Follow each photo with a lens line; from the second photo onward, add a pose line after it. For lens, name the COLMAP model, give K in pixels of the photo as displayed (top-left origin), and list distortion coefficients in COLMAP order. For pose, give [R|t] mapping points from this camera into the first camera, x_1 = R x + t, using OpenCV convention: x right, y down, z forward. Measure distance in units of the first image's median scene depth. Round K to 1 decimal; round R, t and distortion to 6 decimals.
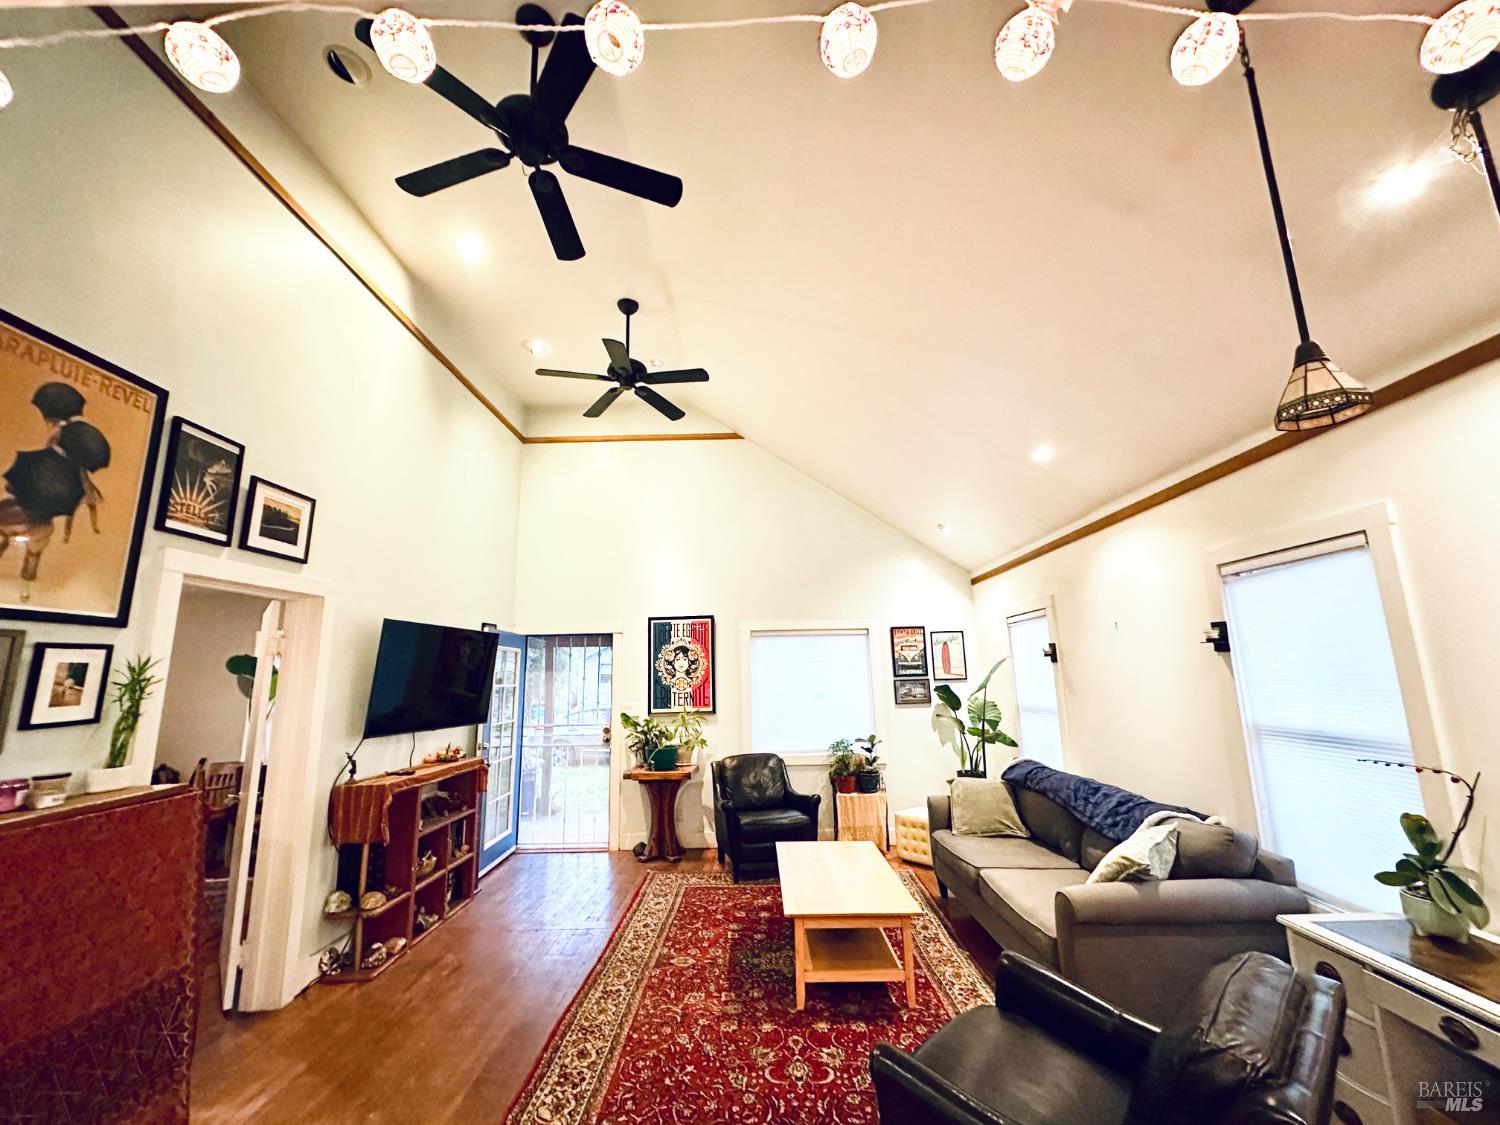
lens RADIAL K [[615.8, 0, 750.0], [0, 615.8, 562.5], [0, 0, 1]] dist [-0.002612, -0.000119]
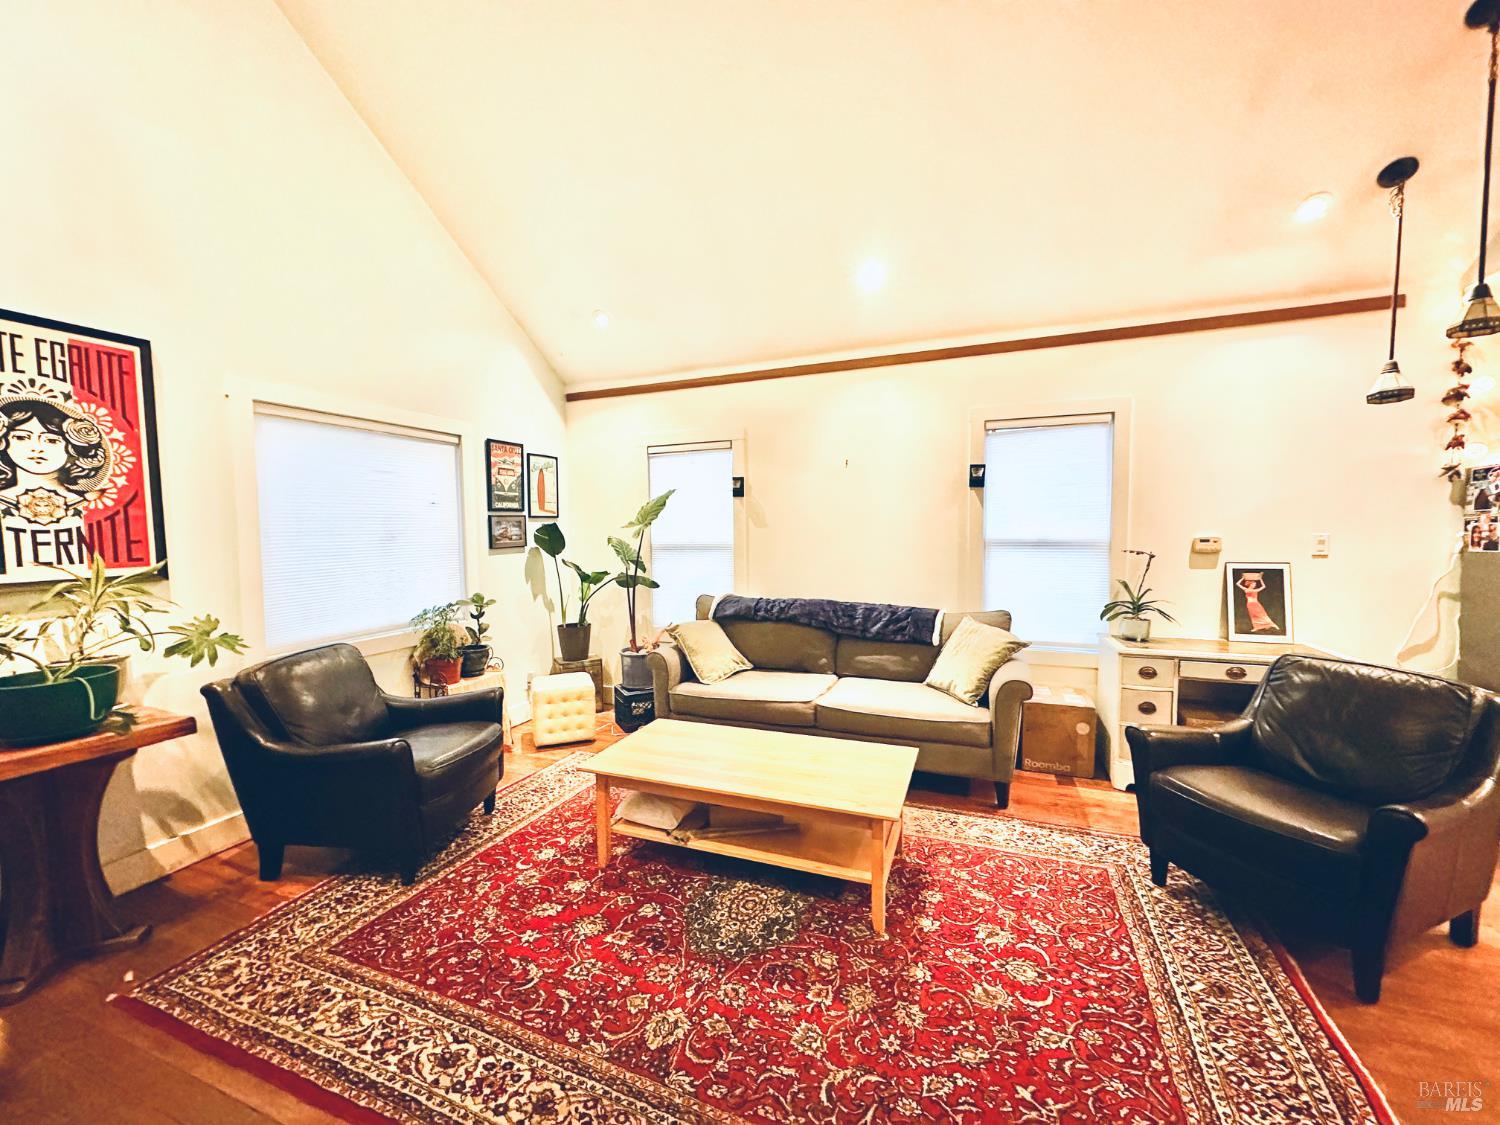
lens RADIAL K [[595.3, 0, 769.2], [0, 595.3, 566.4], [0, 0, 1]] dist [-0.002586, 0.000589]
pose [[0.336615, -0.047714, 0.940433, -0.434075], [-0.165325, 0.980208, 0.108908, 0.178779], [-0.927016, -0.192137, 0.322064, 0.702116]]
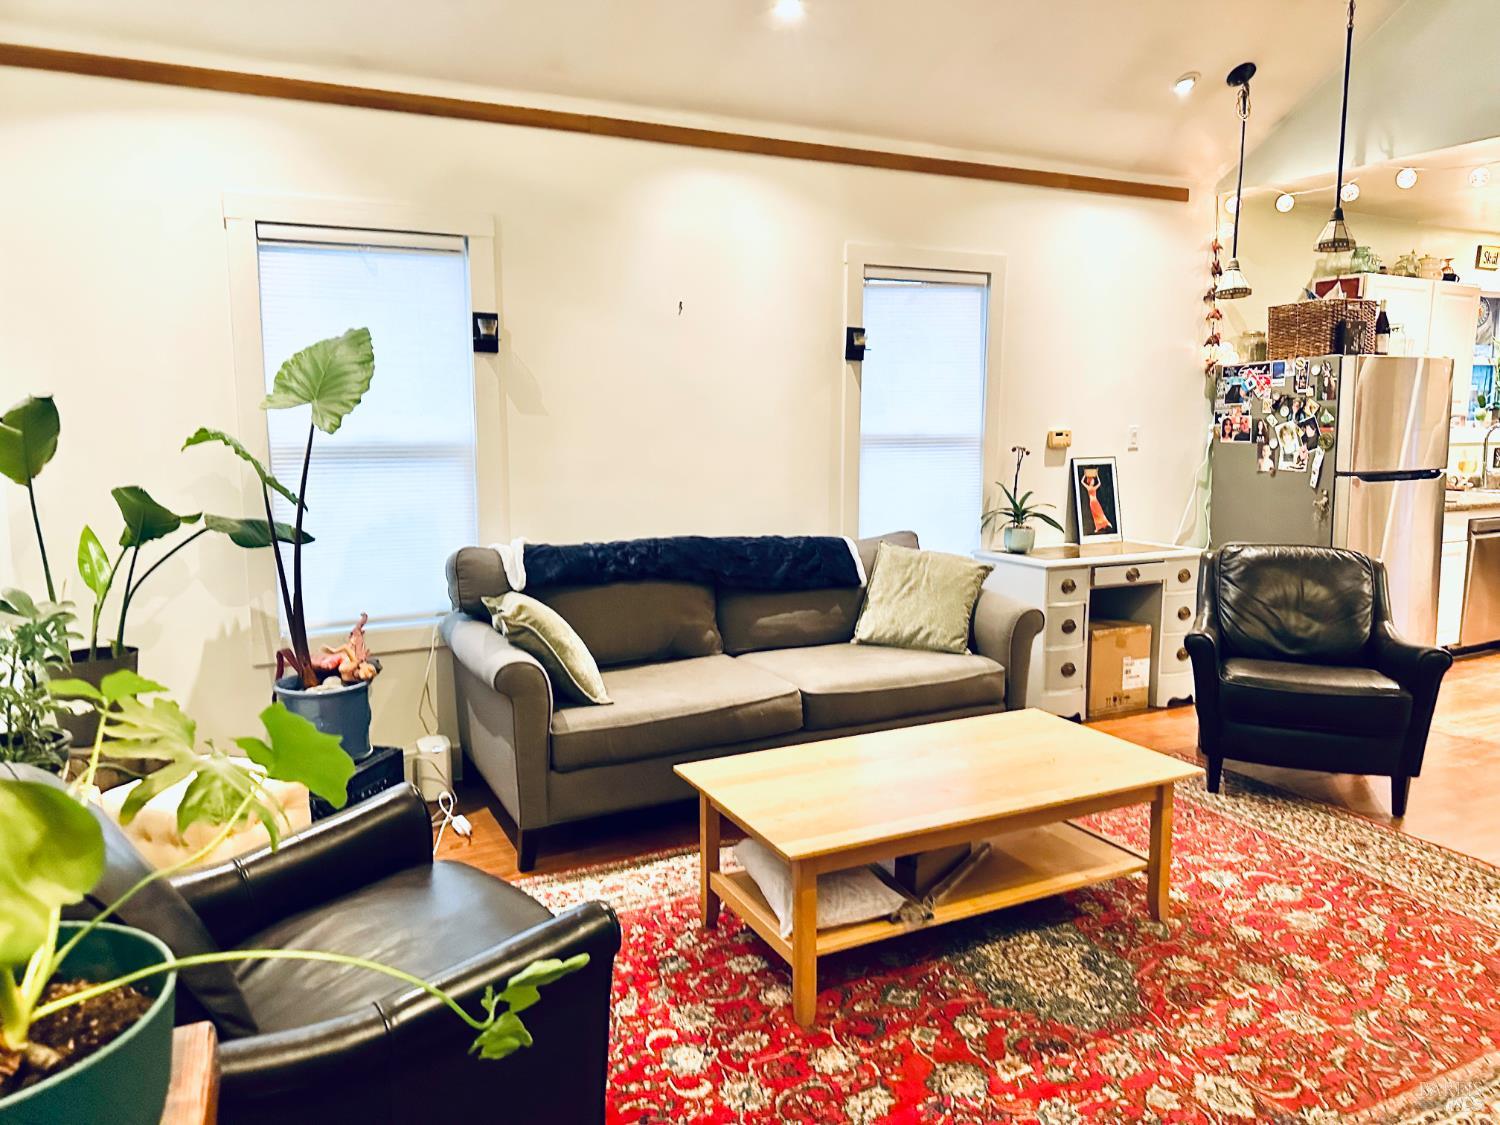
lens RADIAL K [[1029.8, 0, 769.8], [0, 1029.8, 554.3], [0, 0, 1]] dist [0.061610, -0.077699]
pose [[-0.463801, -0.104693, 0.879732, -0.419003], [-0.153777, 0.987434, 0.036438, 0.289525], [-0.872491, -0.118382, -0.474072, 1.319302]]
